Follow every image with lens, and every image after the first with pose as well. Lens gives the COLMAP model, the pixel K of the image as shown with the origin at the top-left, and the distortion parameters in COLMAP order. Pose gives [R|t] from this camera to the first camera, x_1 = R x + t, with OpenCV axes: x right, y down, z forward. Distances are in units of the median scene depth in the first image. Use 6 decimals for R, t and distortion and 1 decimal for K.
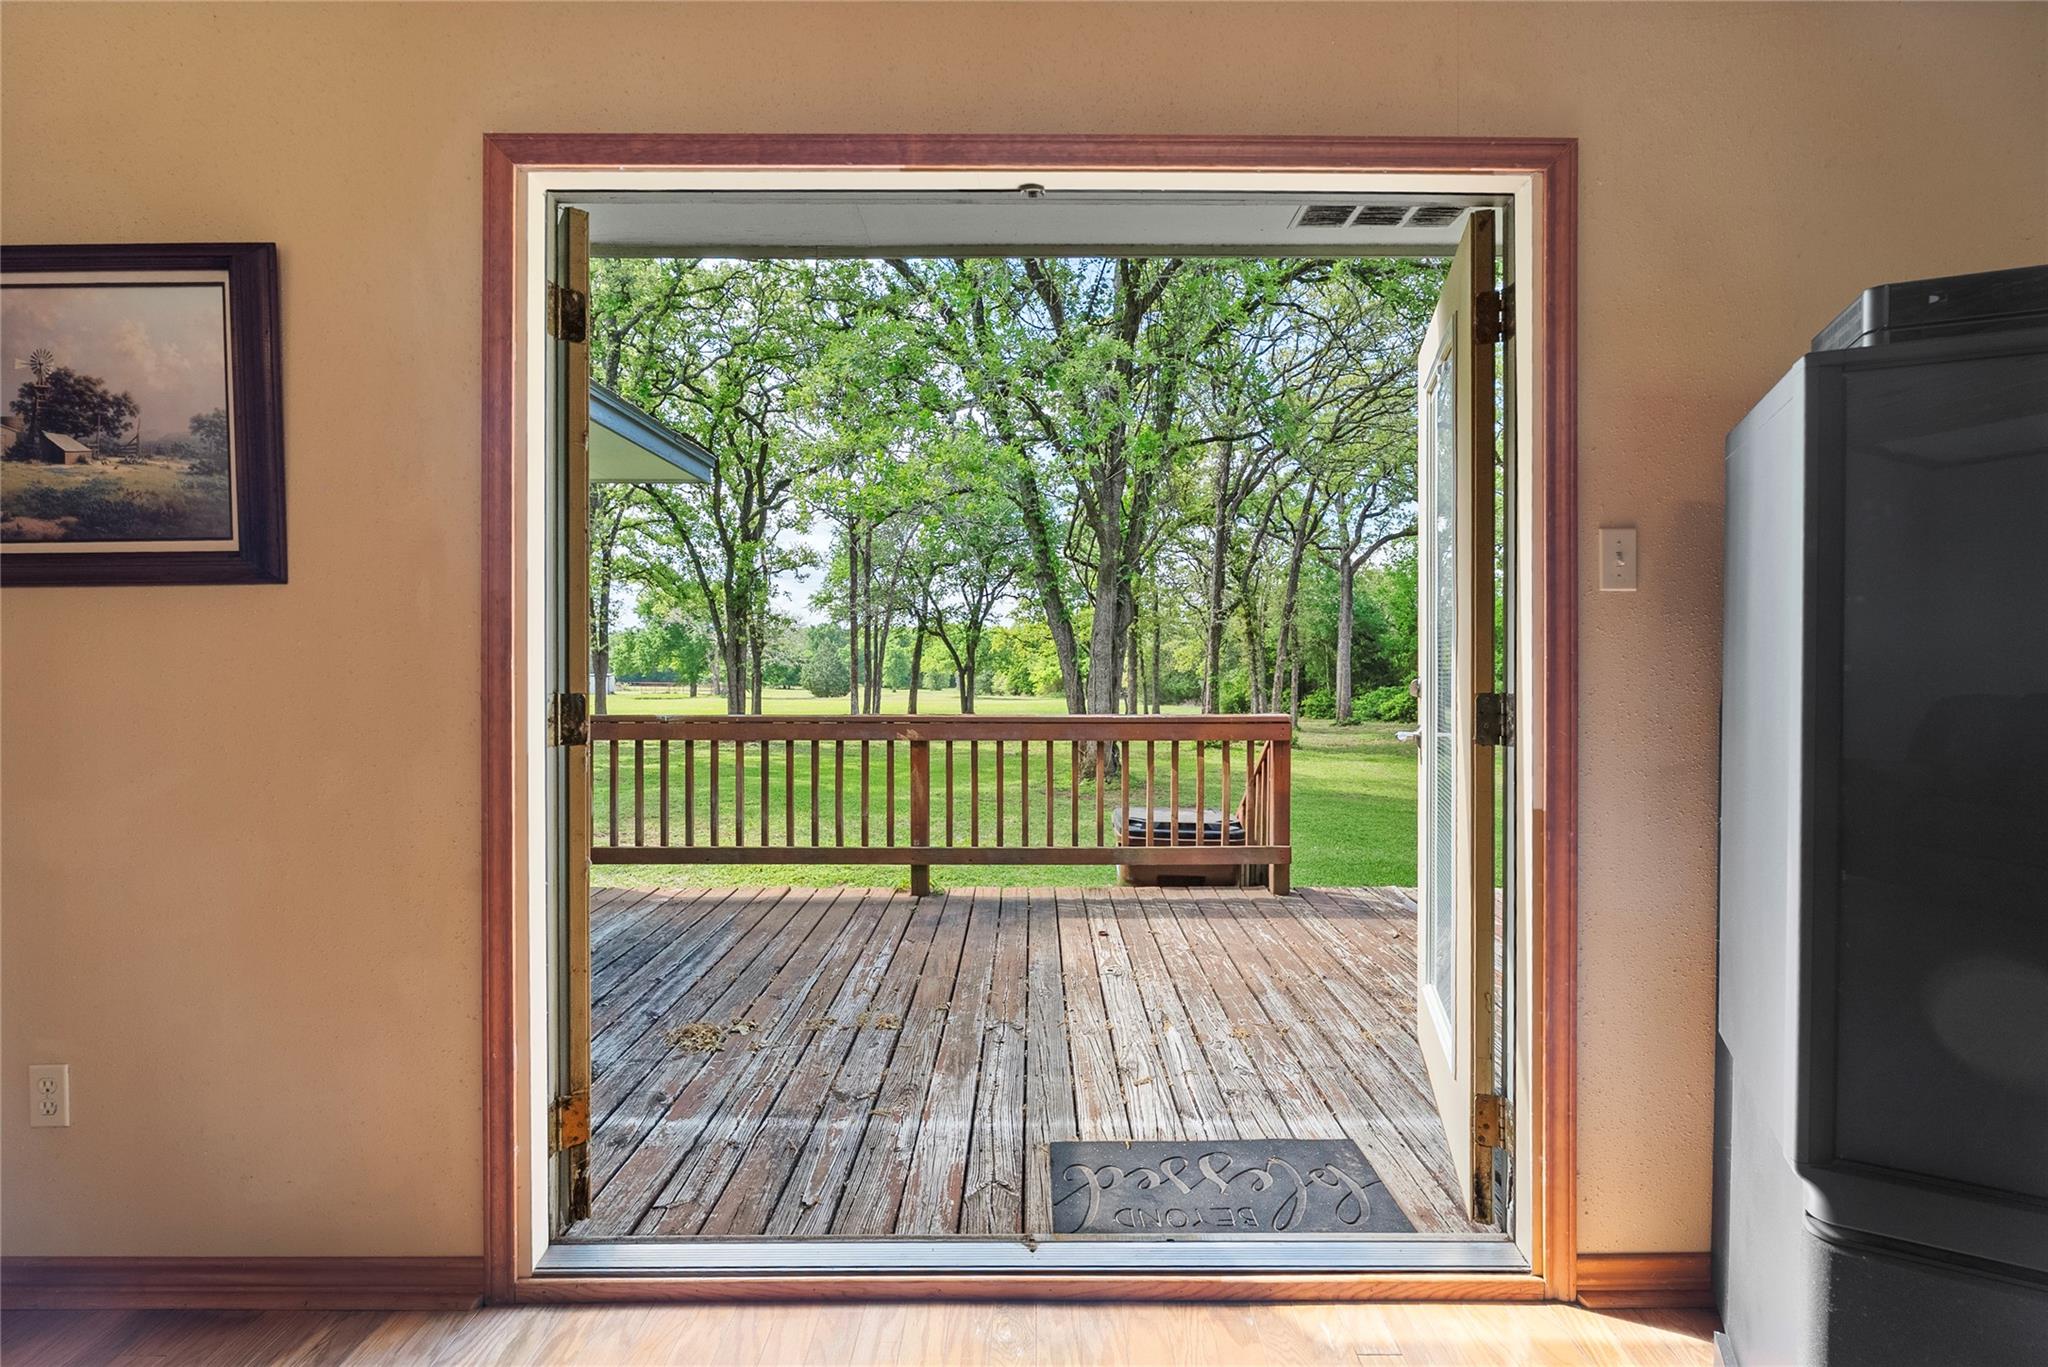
lens RADIAL K [[911.5, 0, 1027.6], [0, 911.5, 662.5], [0, 0, 1]] dist [-0.021253, -0.000254]
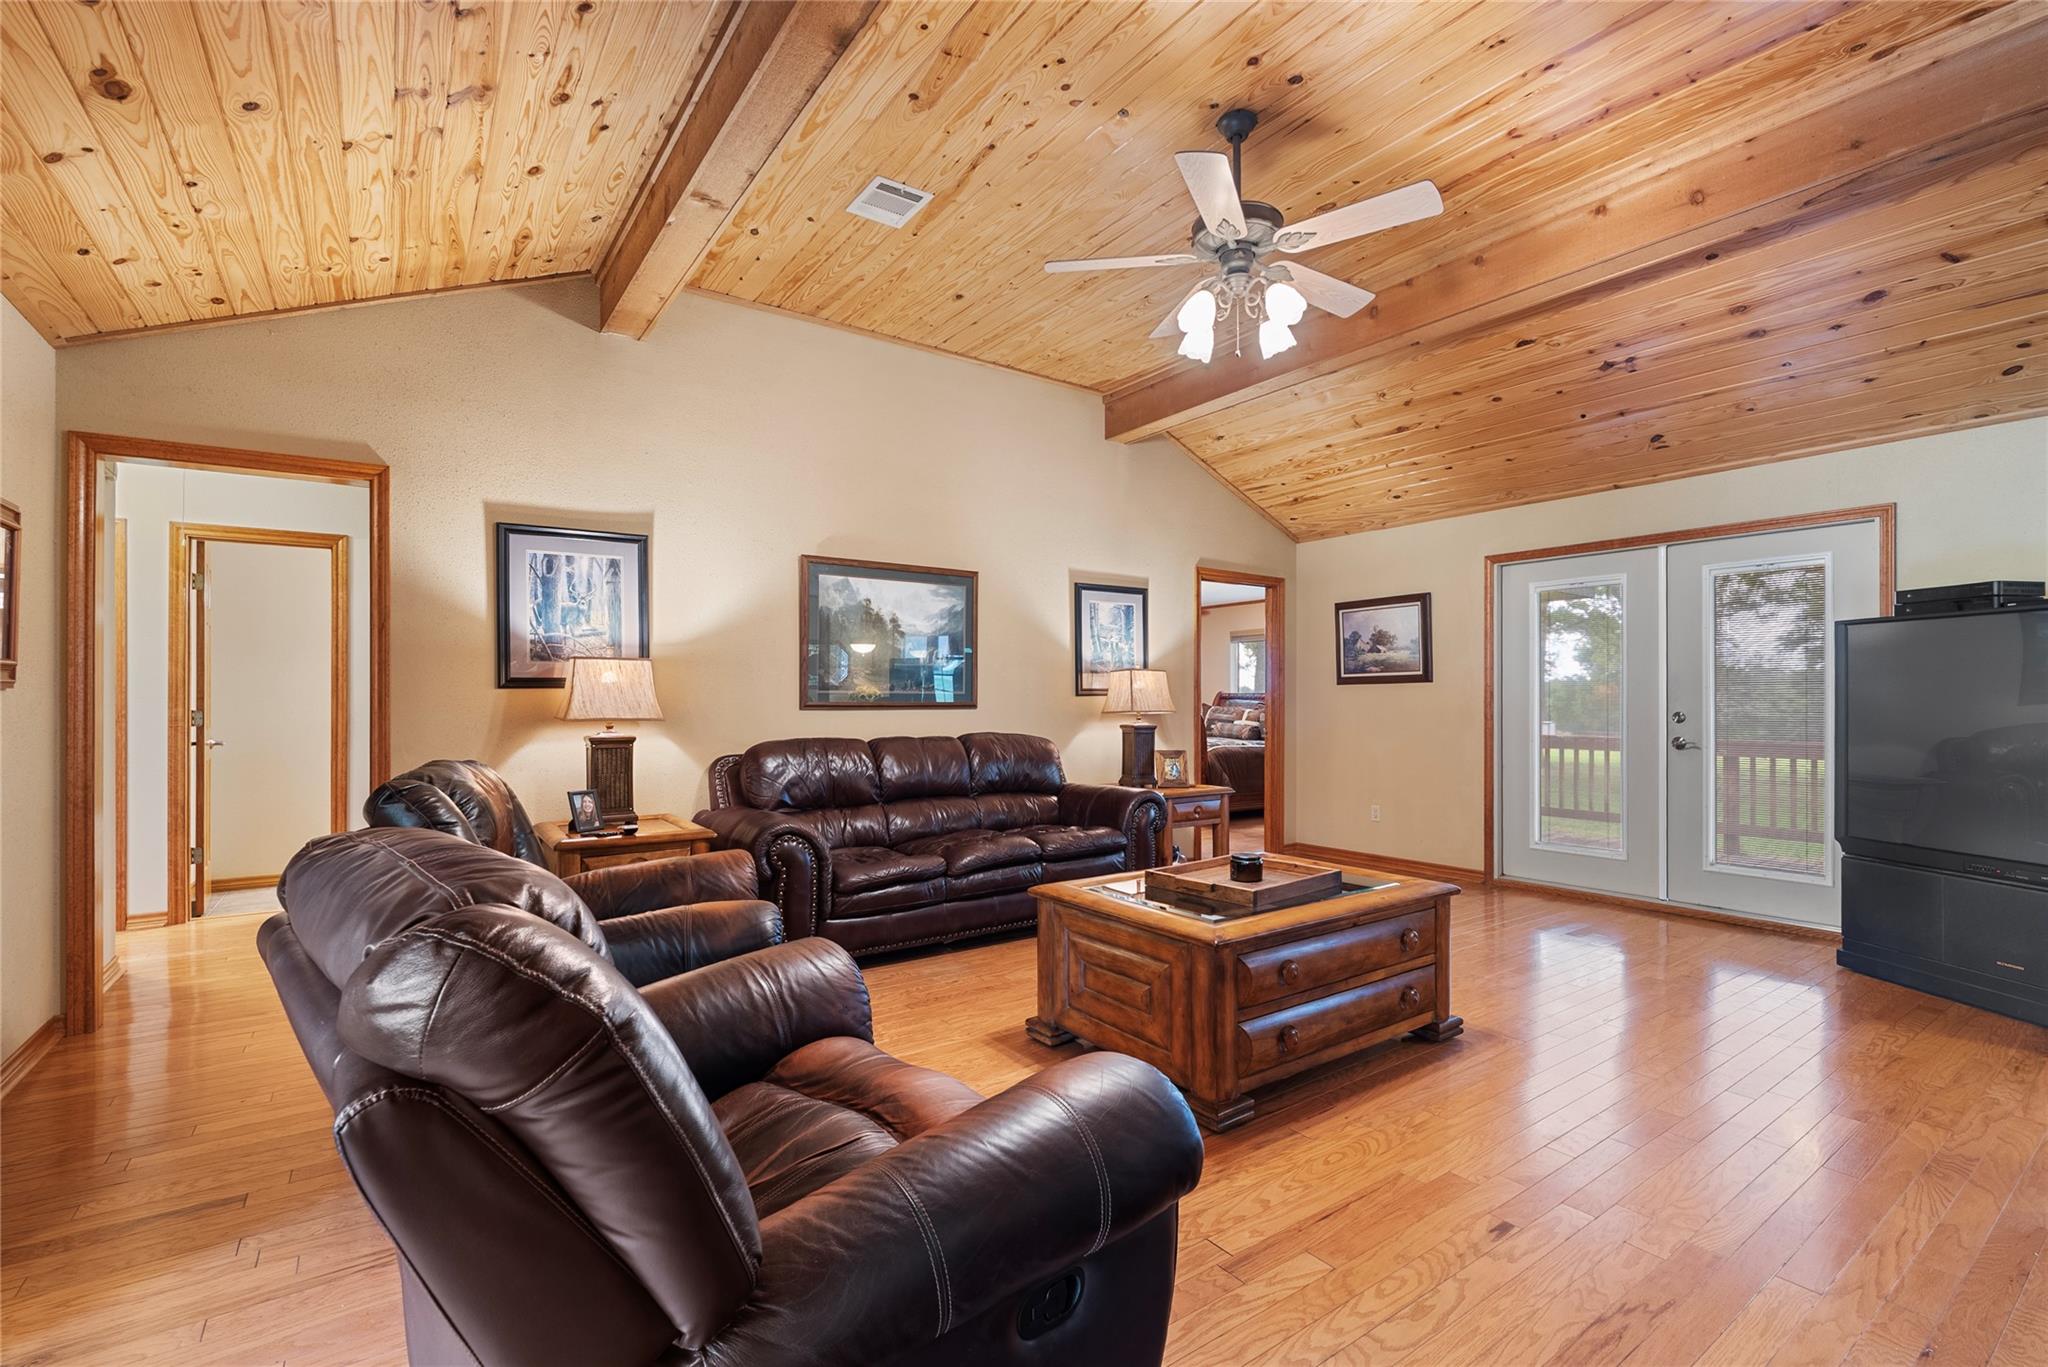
lens RADIAL K [[911.5, 0, 1027.9], [0, 911.5, 691.4], [0, 0, 1]] dist [-0.021253, -0.000254]
pose [[0.576296, -0.009186, -0.817189, 1.214194], [-0.007546, 0.999834, -0.016560, 0.022595], [0.817206, 0.015710, 0.576131, -2.412735]]
